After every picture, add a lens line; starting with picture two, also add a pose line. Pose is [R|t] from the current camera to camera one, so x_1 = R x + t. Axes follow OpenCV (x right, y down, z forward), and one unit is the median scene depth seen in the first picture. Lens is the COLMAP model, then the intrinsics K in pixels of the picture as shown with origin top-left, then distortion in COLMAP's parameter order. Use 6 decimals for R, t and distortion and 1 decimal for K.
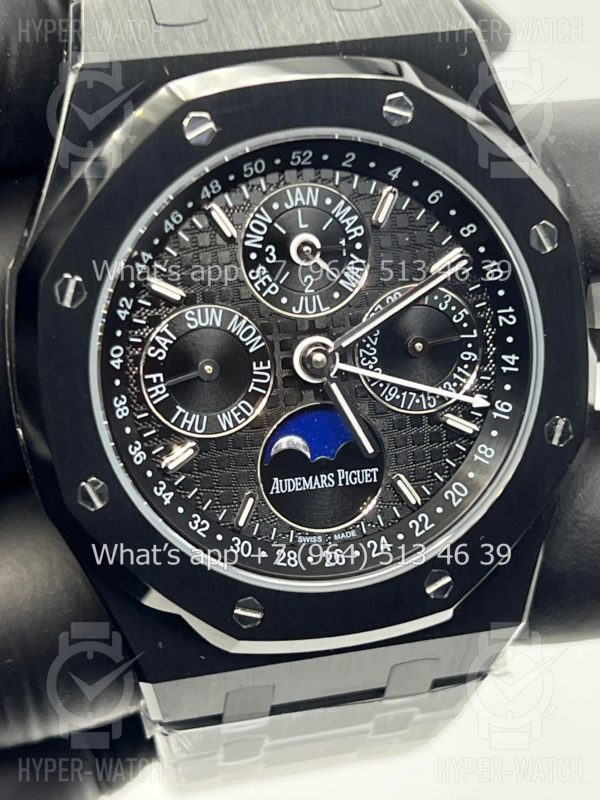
lens RADIAL K [[1859.9, 0, 297.3], [0, 1859.9, 402.3], [0, 0, 1]] dist [0.139123, 0.000000]
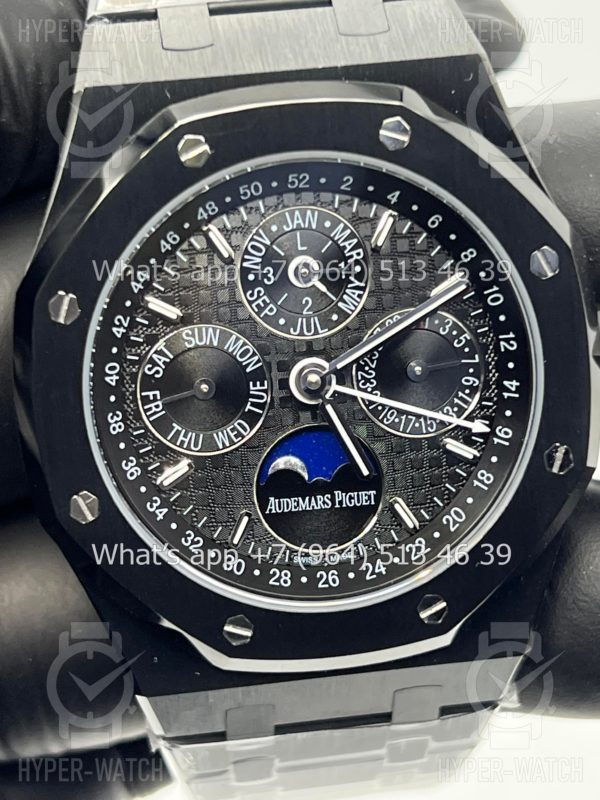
lens RADIAL K [[1859.9, 0, 298.2], [0, 1859.9, 403.9], [0, 0, 1]] dist [0.139123, 0.000000]
pose [[0.992369, 0.023147, -0.121115, 0.124755], [-0.025345, 0.999540, -0.016639, 0.006466], [0.120674, 0.019581, 0.992499, 0.000116]]
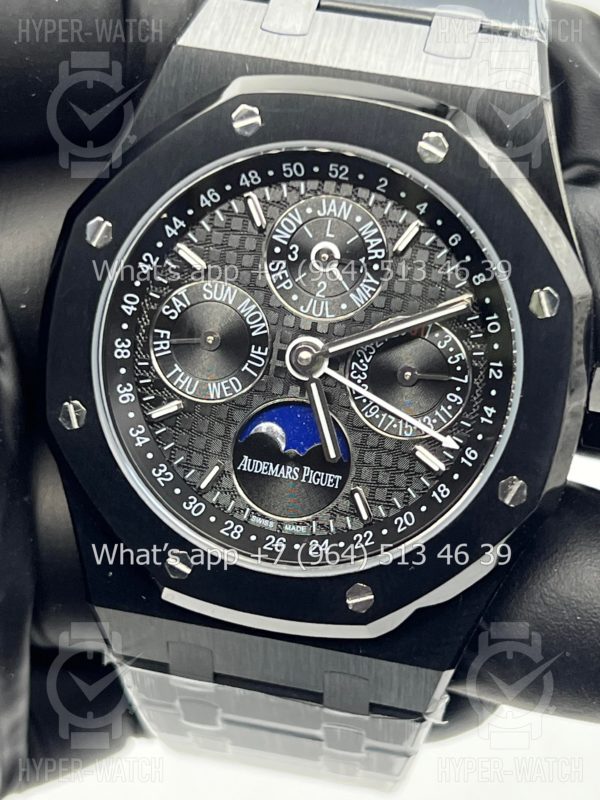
lens RADIAL K [[1859.9, 0, 303.6], [0, 1859.9, 425.6], [0, 0, 1]] dist [0.139123, 0.000000]
pose [[0.900096, 0.270430, -0.341606, 0.384398], [-0.292405, 0.956199, -0.013489, 0.028972], [0.322996, 0.112029, 0.939746, -0.001565]]
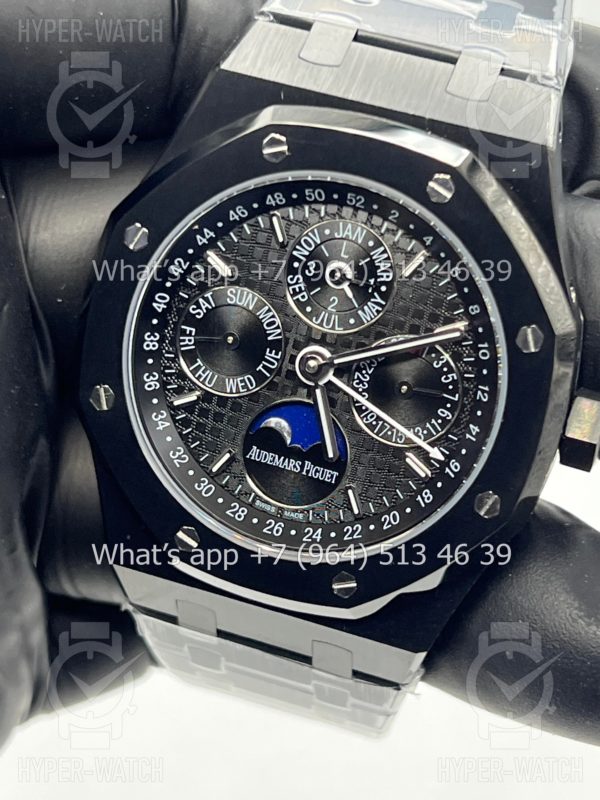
lens RADIAL K [[1859.9, 0, 294.4], [0, 1859.9, 415.9], [0, 0, 1]] dist [0.139123, 0.000000]
pose [[0.848216, 0.373192, -0.375841, 0.454900], [-0.365804, 0.925947, 0.093858, -0.099535], [0.383036, 0.057872, 0.921919, -0.091500]]
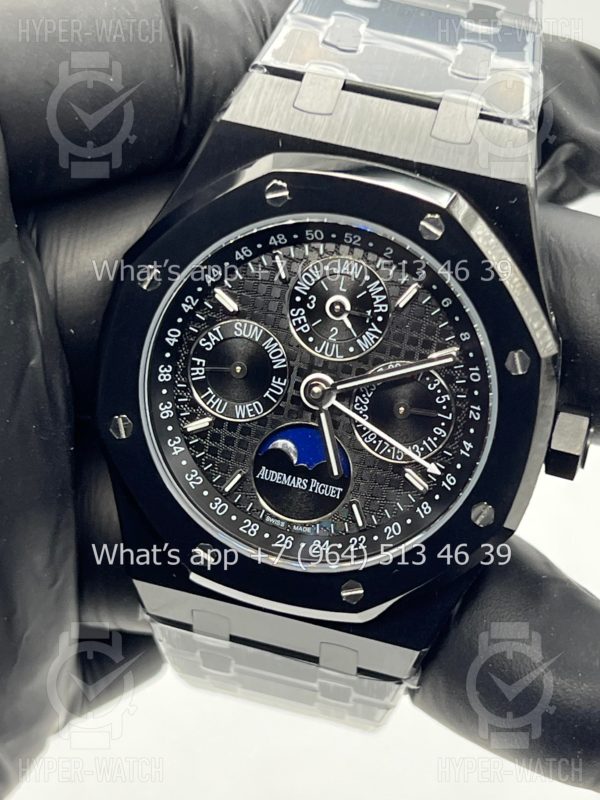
lens RADIAL K [[1859.9, 0, 294.1], [0, 1859.9, 404.9], [0, 0, 1]] dist [0.139123, 0.000000]
pose [[0.878030, 0.347687, -0.328903, 0.419788], [-0.337967, 0.937007, 0.088296, -0.121621], [0.338884, 0.033631, 0.940227, -0.208757]]
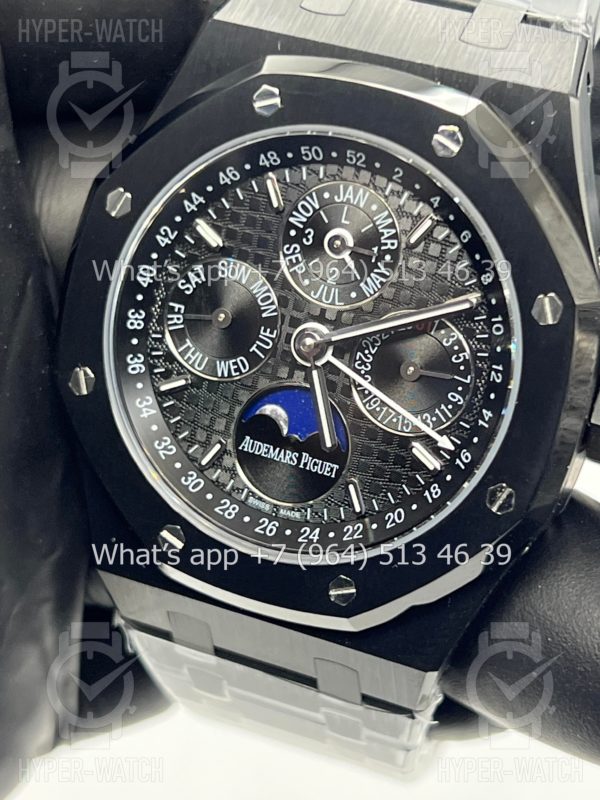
lens RADIAL K [[1859.9, 0, 300.6], [0, 1859.9, 413.4], [0, 0, 1]] dist [0.139123, 0.000000]
pose [[0.807719, 0.356399, -0.469649, 0.516421], [-0.368877, 0.926914, 0.068994, -0.057313], [0.459914, 0.117515, 0.880153, 0.069330]]
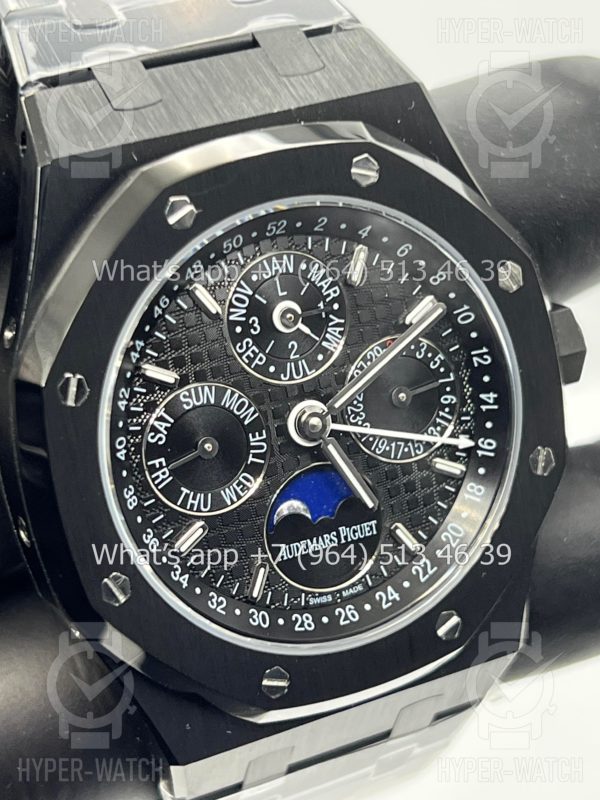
lens RADIAL K [[1859.9, 0, 299.6], [0, 1859.9, 398.8], [0, 0, 1]] dist [0.139123, 0.000000]
pose [[0.978939, -0.124325, 0.161931, -0.156921], [0.122261, 0.992239, 0.022691, -0.059731], [-0.163495, -0.002415, 0.986541, 0.005910]]
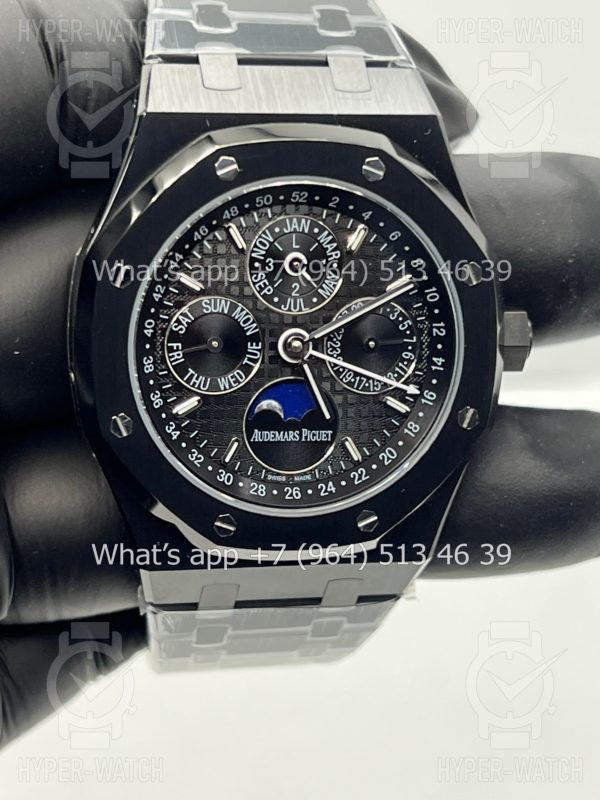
lens RADIAL K [[1859.9, 0, 306.1], [0, 1859.9, 424.5], [0, 0, 1]] dist [0.139123, 0.000000]
pose [[0.994310, 0.106511, 0.001989, 0.021685], [-0.106525, 0.994269, 0.009017, 0.021090], [-0.001017, -0.009178, 0.999957, -0.356159]]
